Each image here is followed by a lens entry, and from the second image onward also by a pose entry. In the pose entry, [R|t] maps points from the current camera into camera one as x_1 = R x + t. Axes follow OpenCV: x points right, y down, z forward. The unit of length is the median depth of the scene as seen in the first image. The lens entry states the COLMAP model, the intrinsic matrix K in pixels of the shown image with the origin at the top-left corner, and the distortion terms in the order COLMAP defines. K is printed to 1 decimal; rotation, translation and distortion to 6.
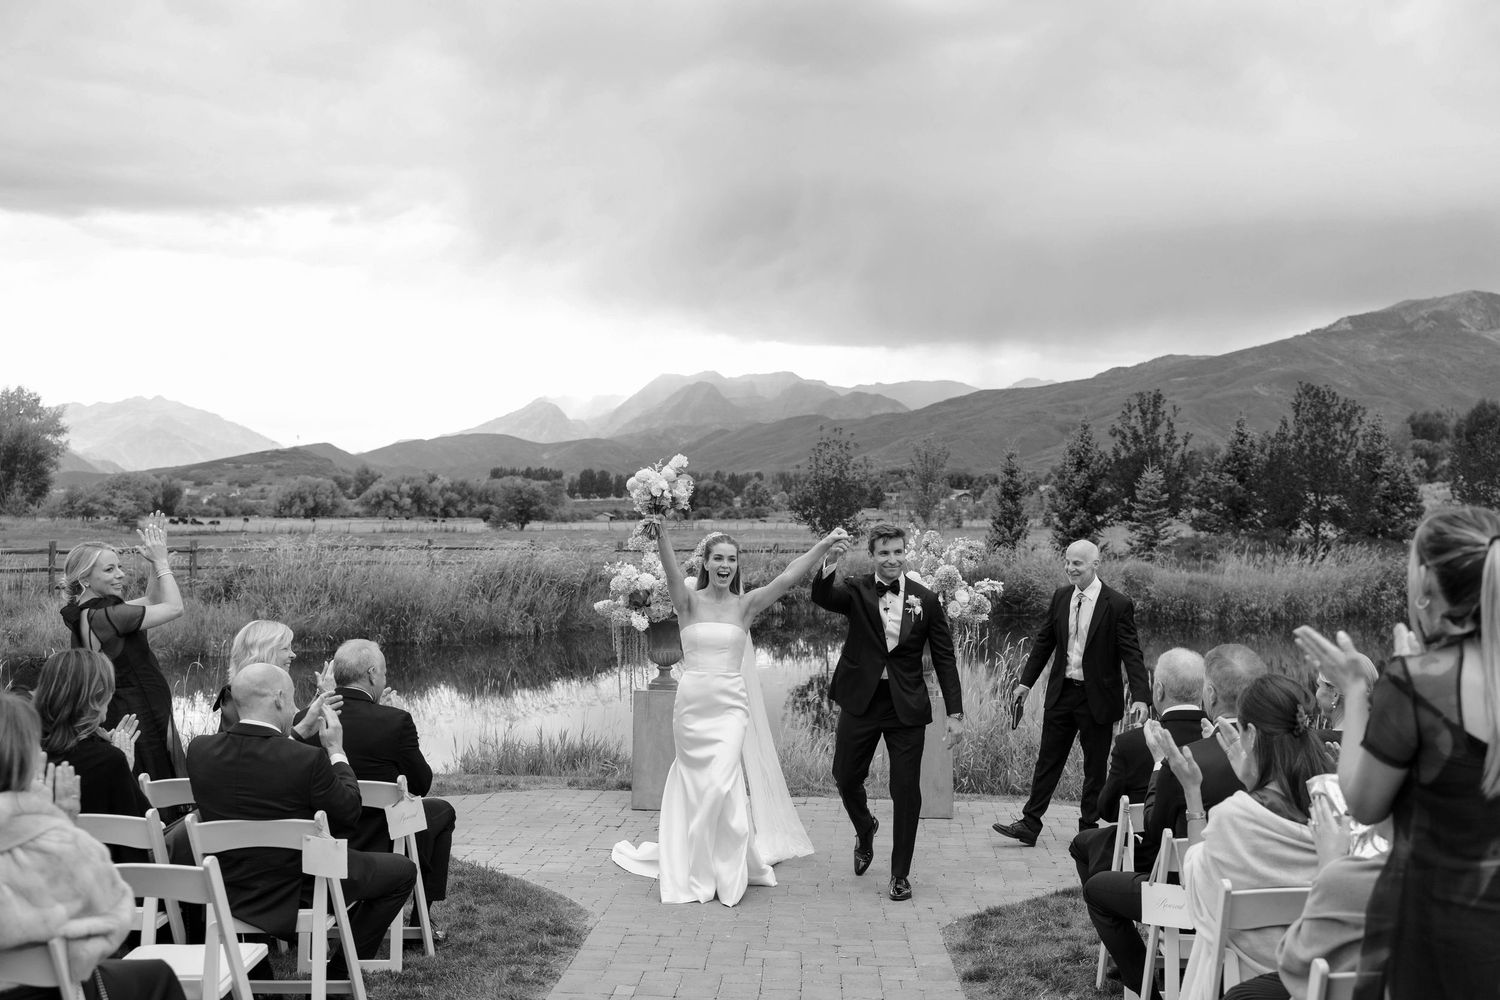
lens RADIAL K [[1730.8, 0, 750.0], [0, 1730.8, 500.0], [0, 0, 1]] dist [-0.008808, -0.002304]
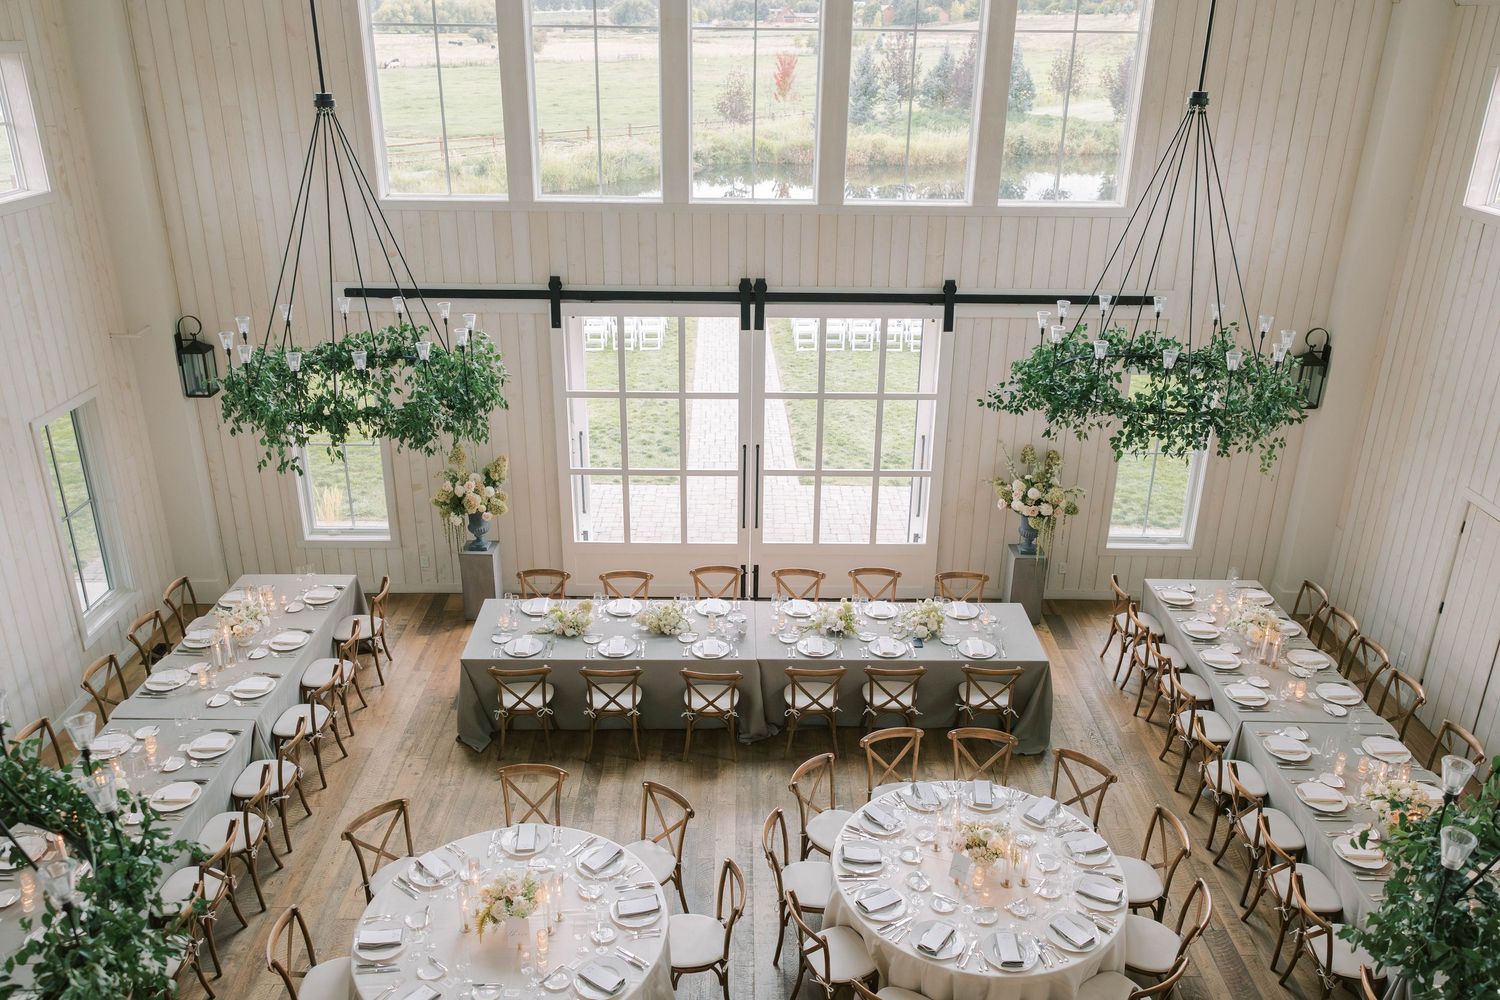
lens RADIAL K [[1161.4, 0, 750.0], [0, 1161.4, 500.0], [0, 0, 1]] dist [0.009292, 0.001323]
pose [[0.998048, -0.030474, 0.054509, -0.024830], [0.007348, 0.924095, 0.382092, -0.091719], [-0.062016, -0.380945, 0.922515, -0.447896]]
